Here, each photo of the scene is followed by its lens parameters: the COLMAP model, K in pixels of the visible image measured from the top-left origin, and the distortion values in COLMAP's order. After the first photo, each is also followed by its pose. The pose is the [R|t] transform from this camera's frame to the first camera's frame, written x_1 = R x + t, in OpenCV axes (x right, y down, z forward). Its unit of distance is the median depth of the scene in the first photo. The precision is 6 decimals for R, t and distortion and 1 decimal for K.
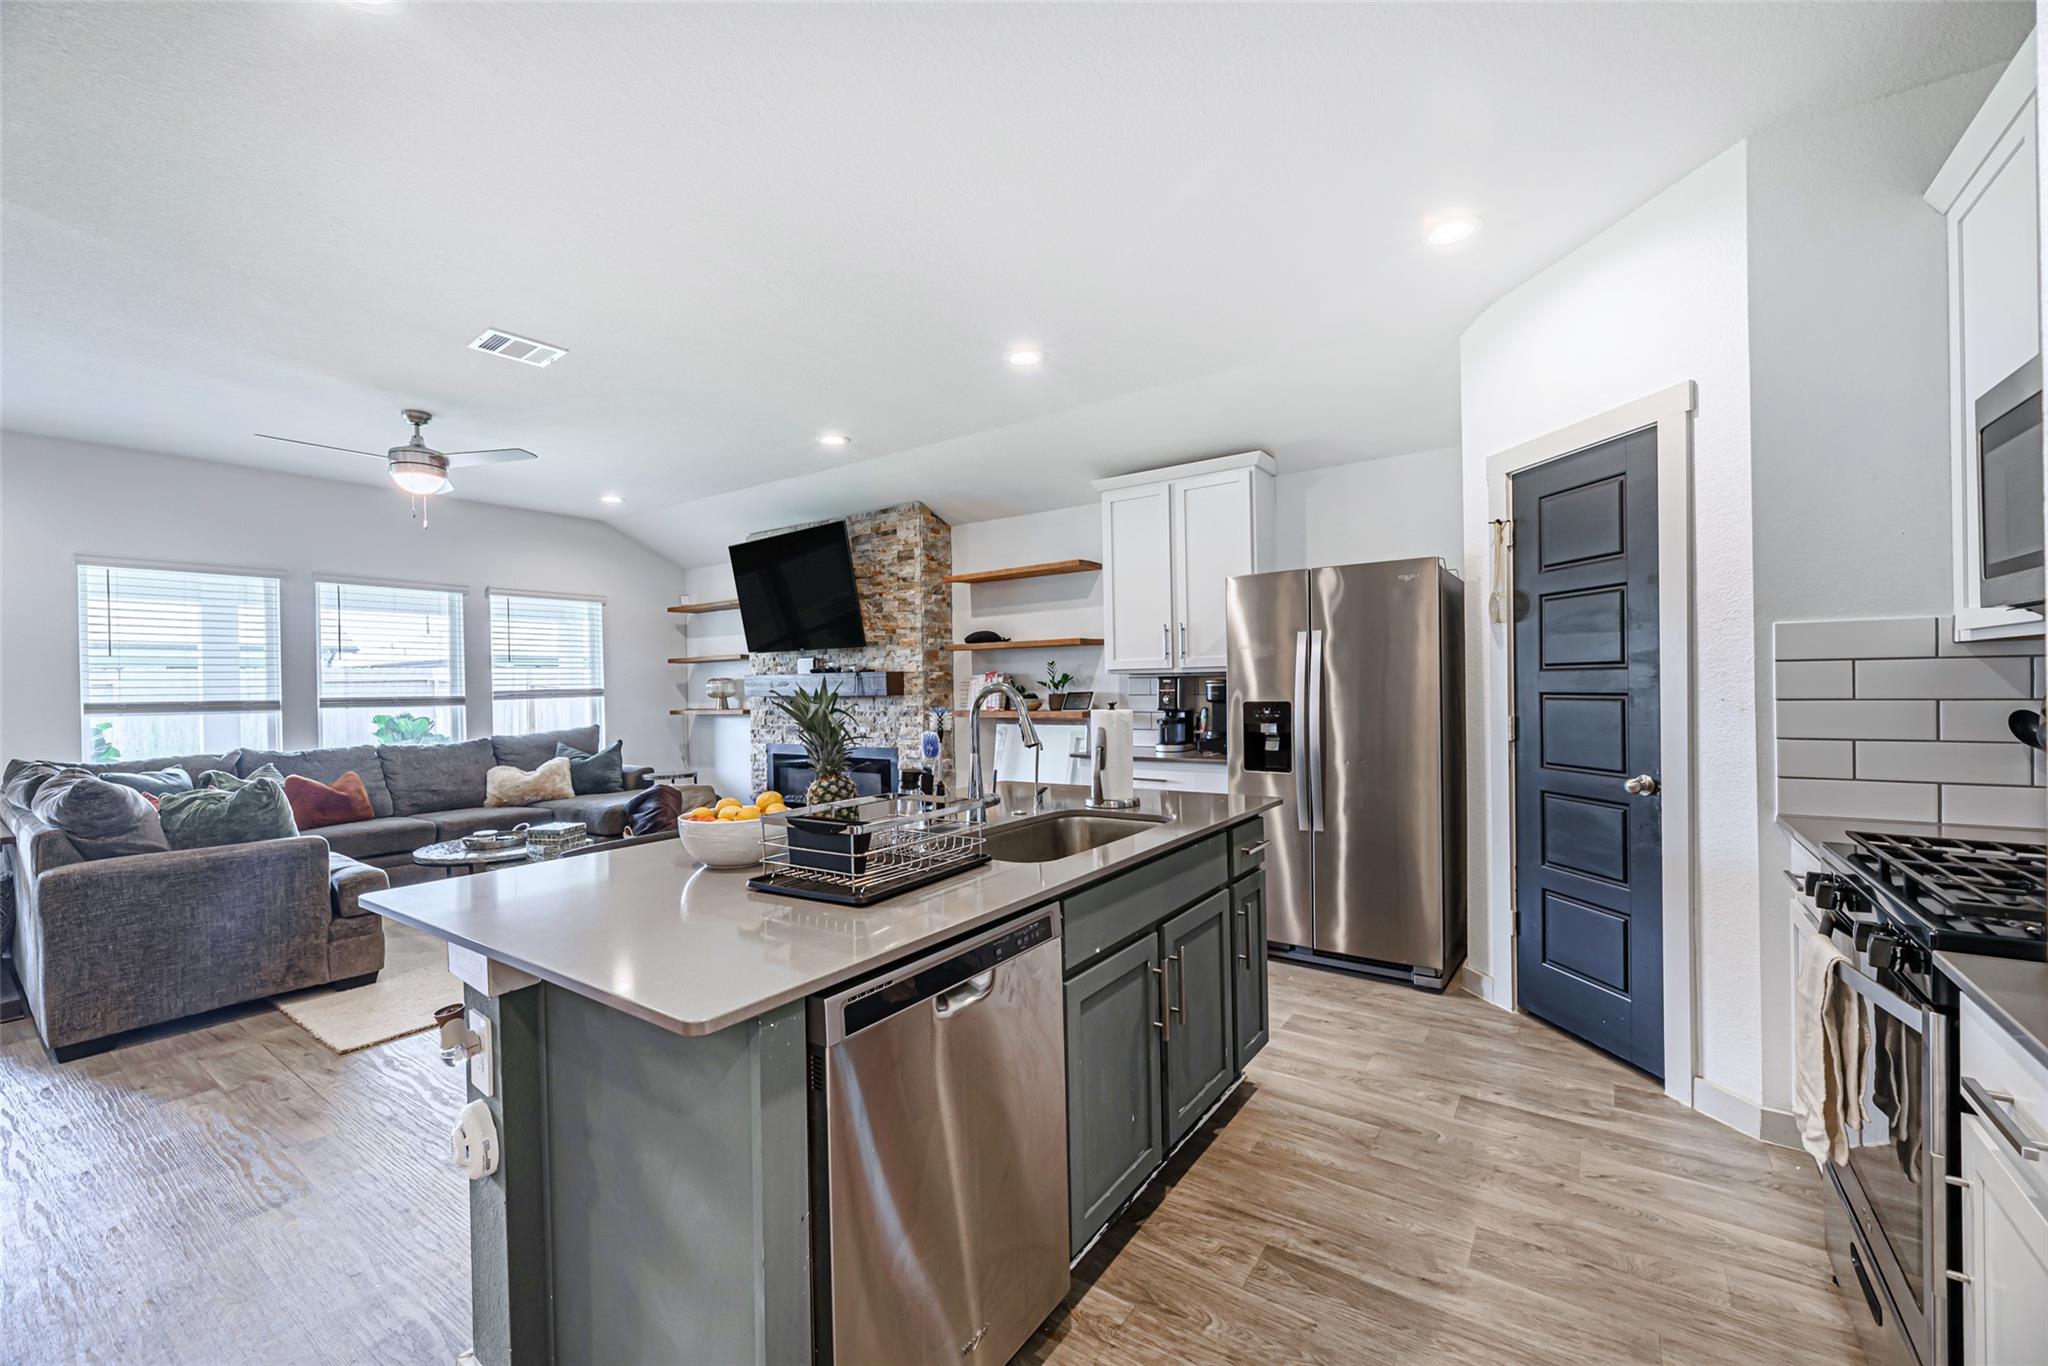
lens RADIAL K [[808.4, 0, 1030.5], [0, 808.4, 698.5], [0, 0, 1]] dist [-0.013092, 0.000695]
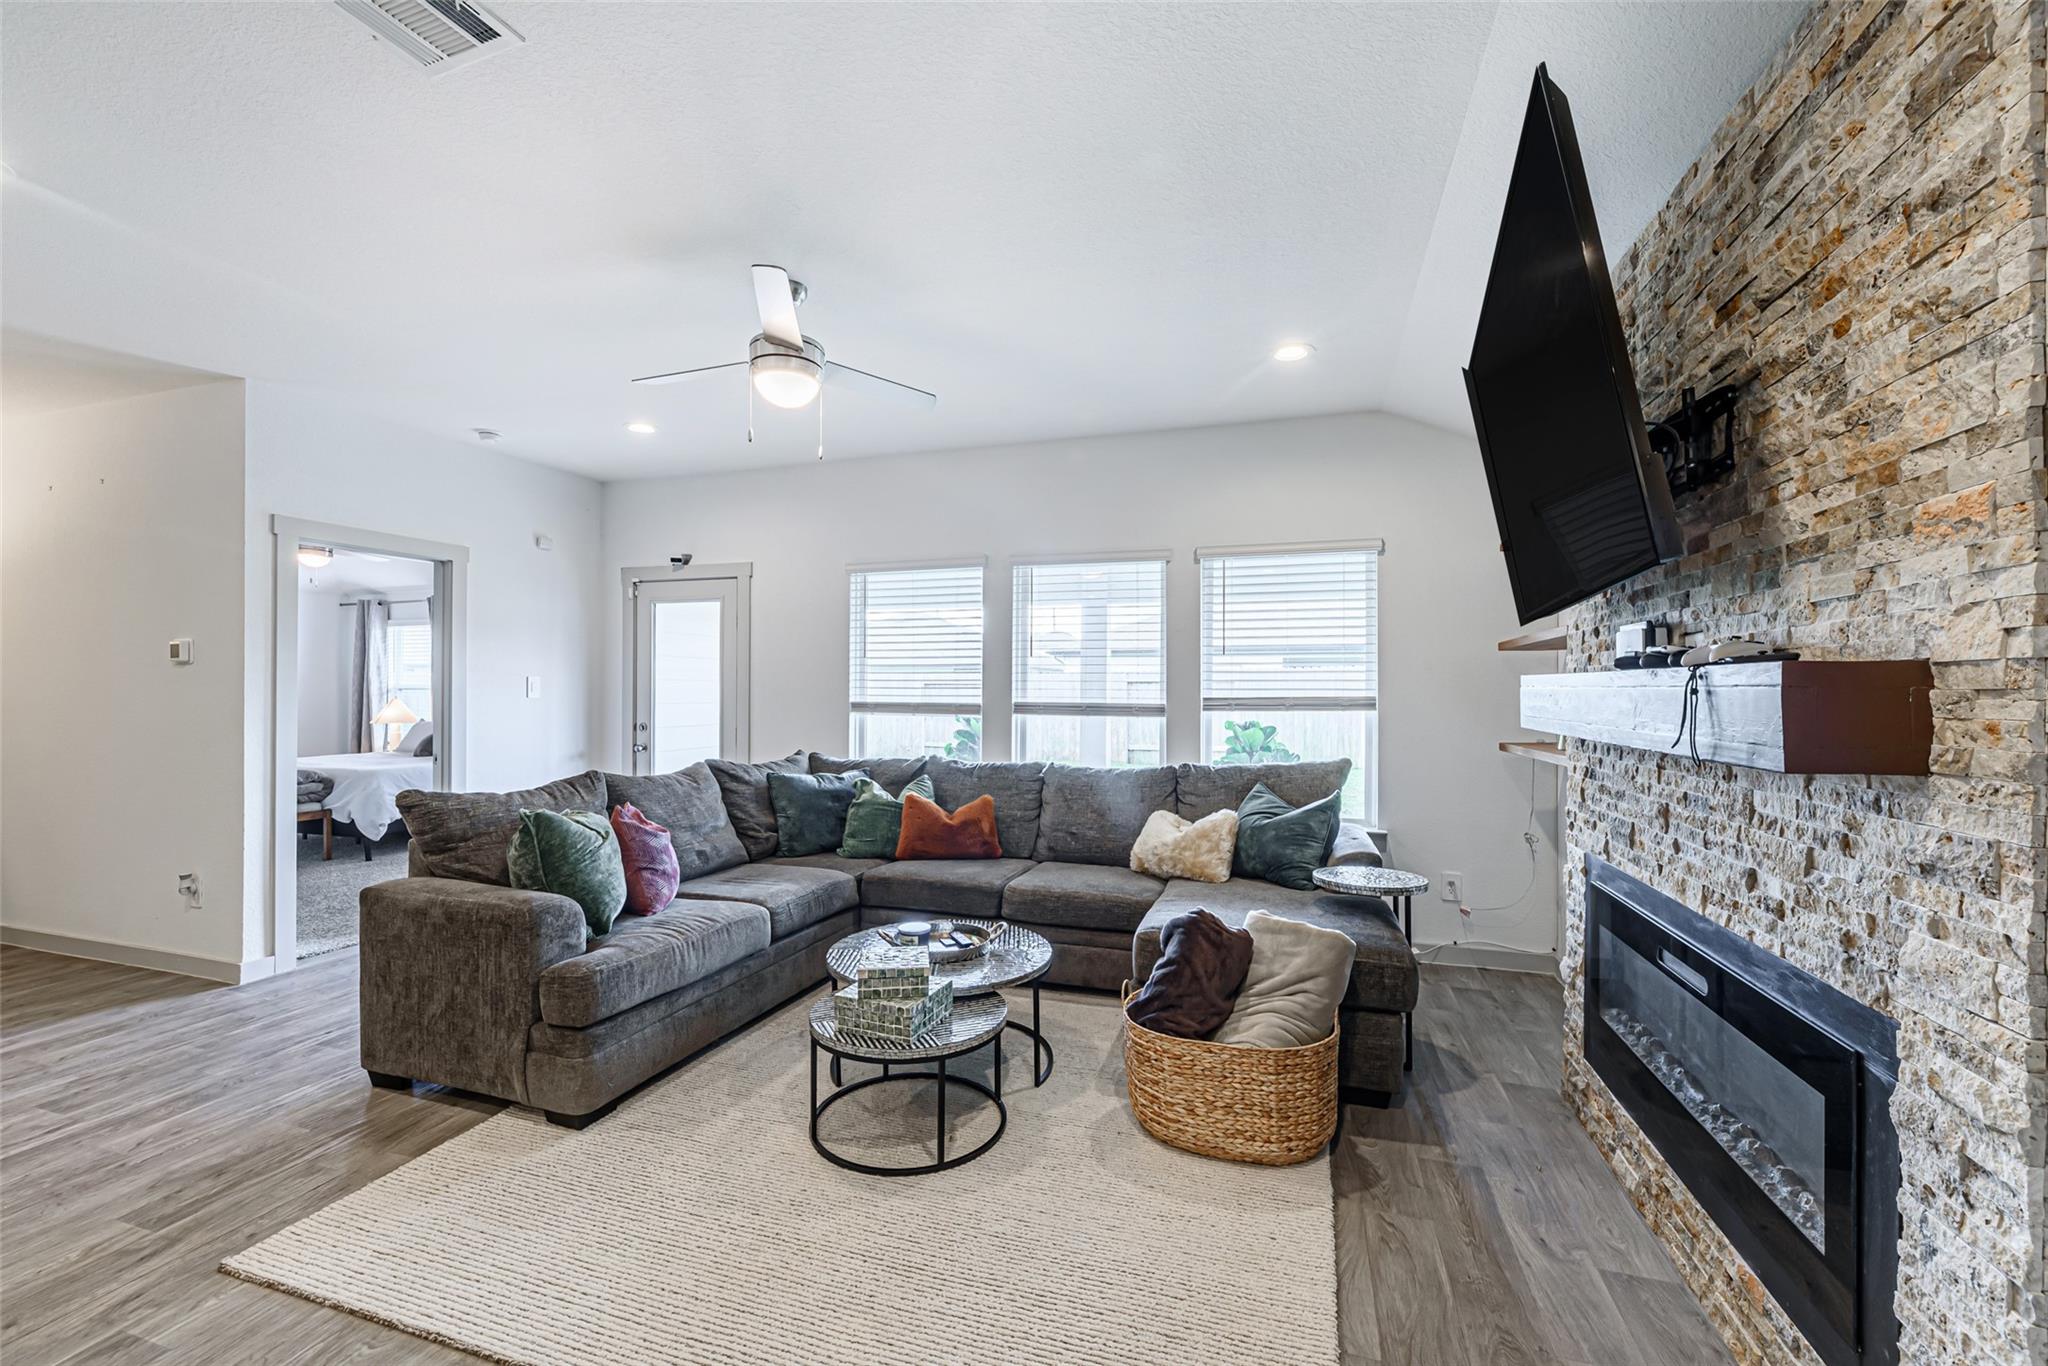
lens RADIAL K [[847.4, 0, 1017.1], [0, 847.4, 692.6], [0, 0, 1]] dist [-0.002979, 0.000737]
pose [[0.280975, 0.020018, -0.959506, -0.029264], [-0.023549, 0.999625, 0.013959, -0.037202], [0.959426, 0.018673, 0.281341, 1.174597]]
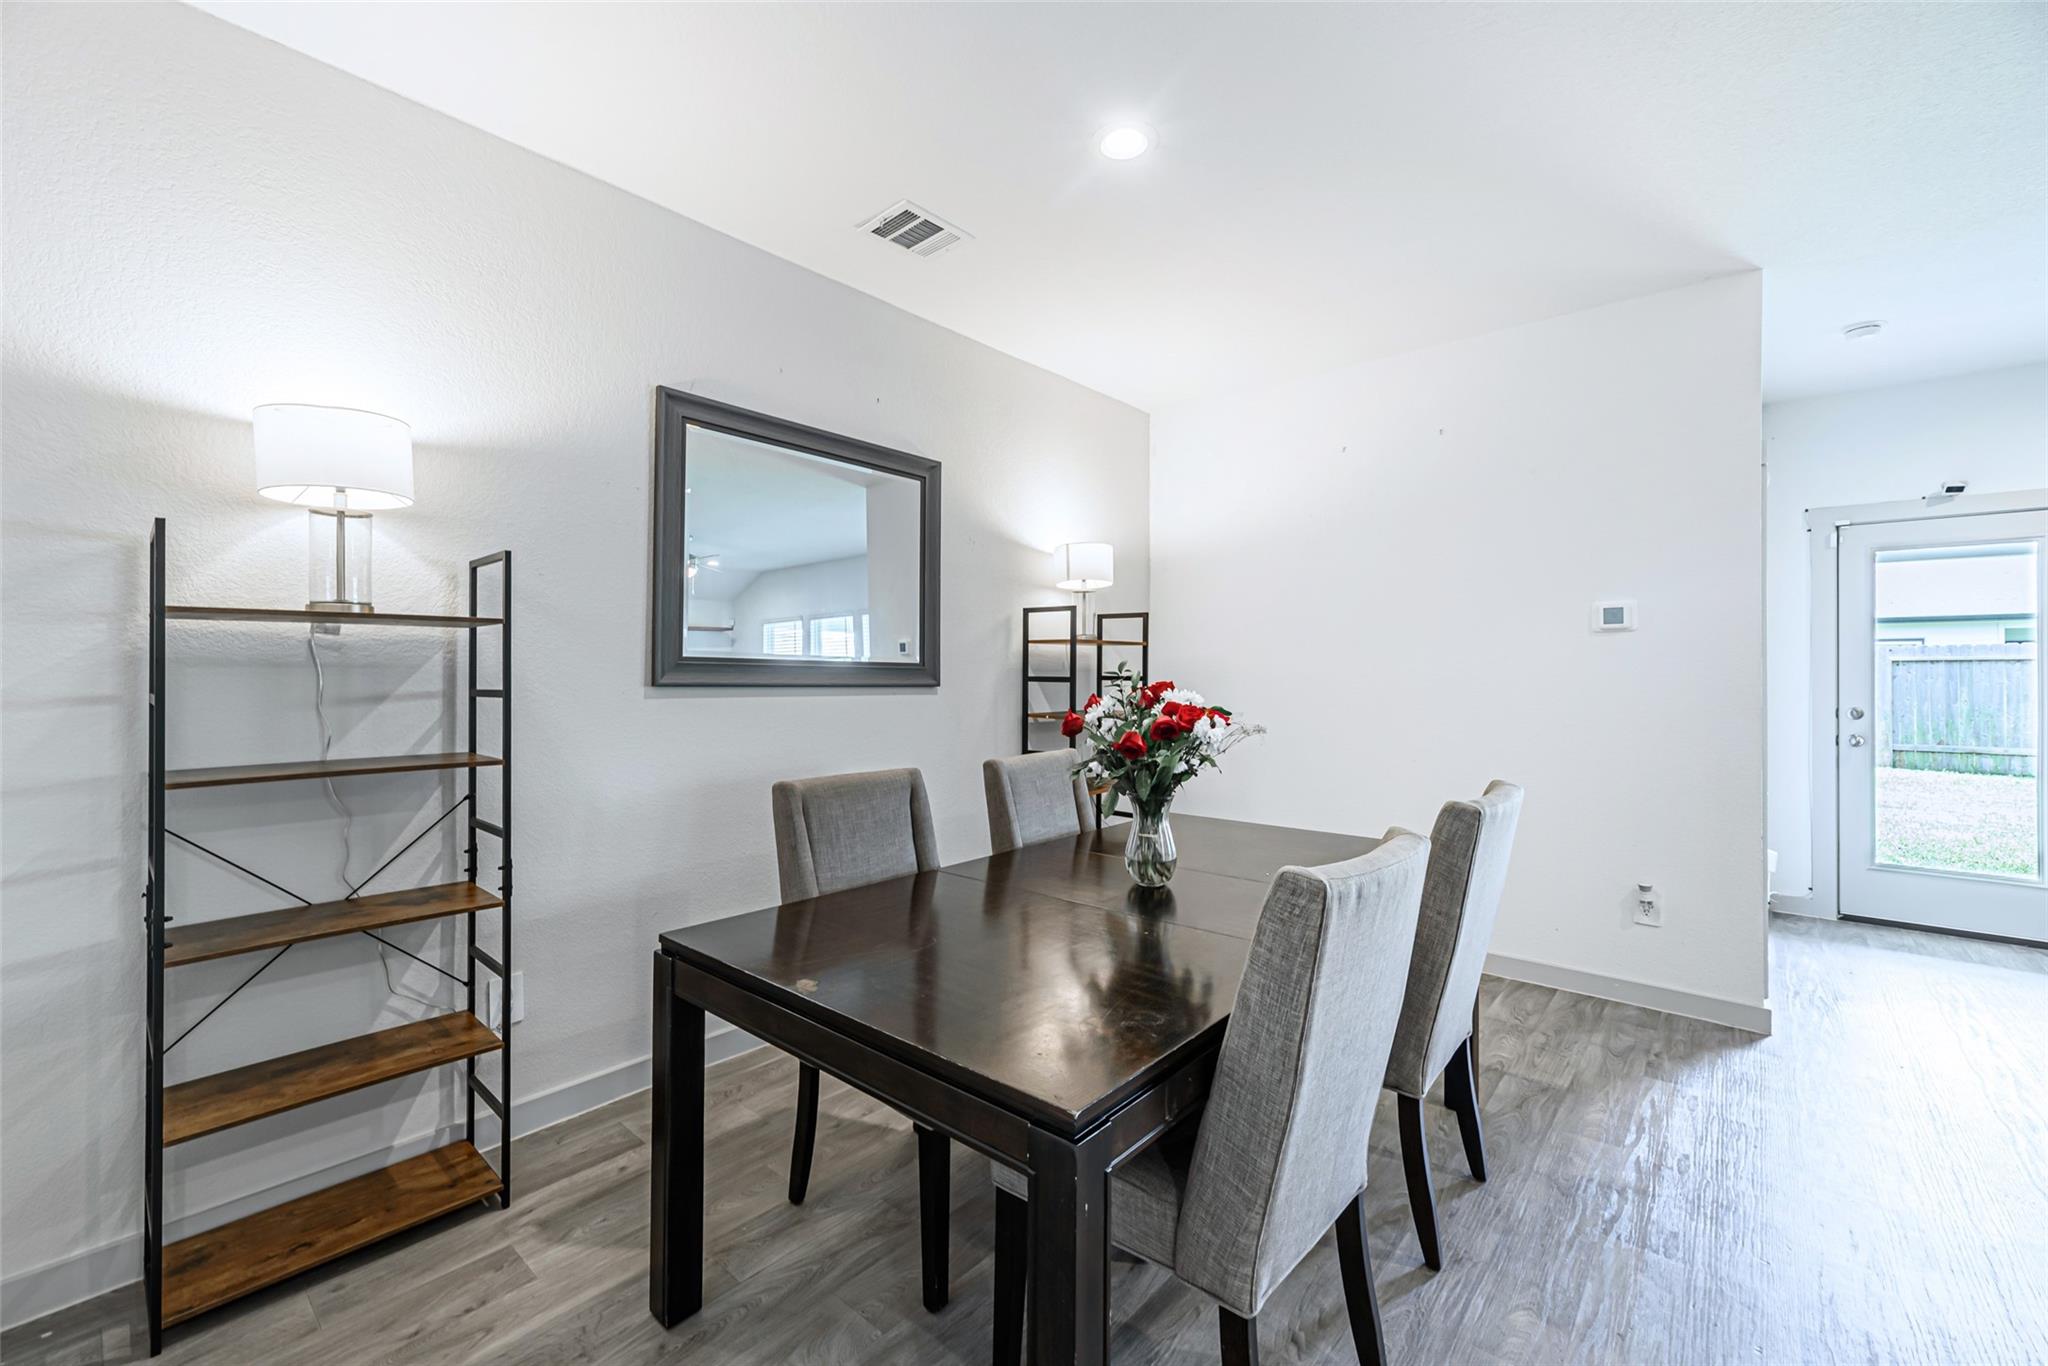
lens RADIAL K [[838.1, 0, 1018.7], [0, 838.1, 667.4], [0, 0, 1]] dist [-0.000069, 0.000319]
pose [[-0.123486, 0.008902, -0.992306, -0.422792], [-0.017926, 0.999777, 0.011200, 0.009963], [0.992184, 0.019171, -0.123299, -0.144631]]
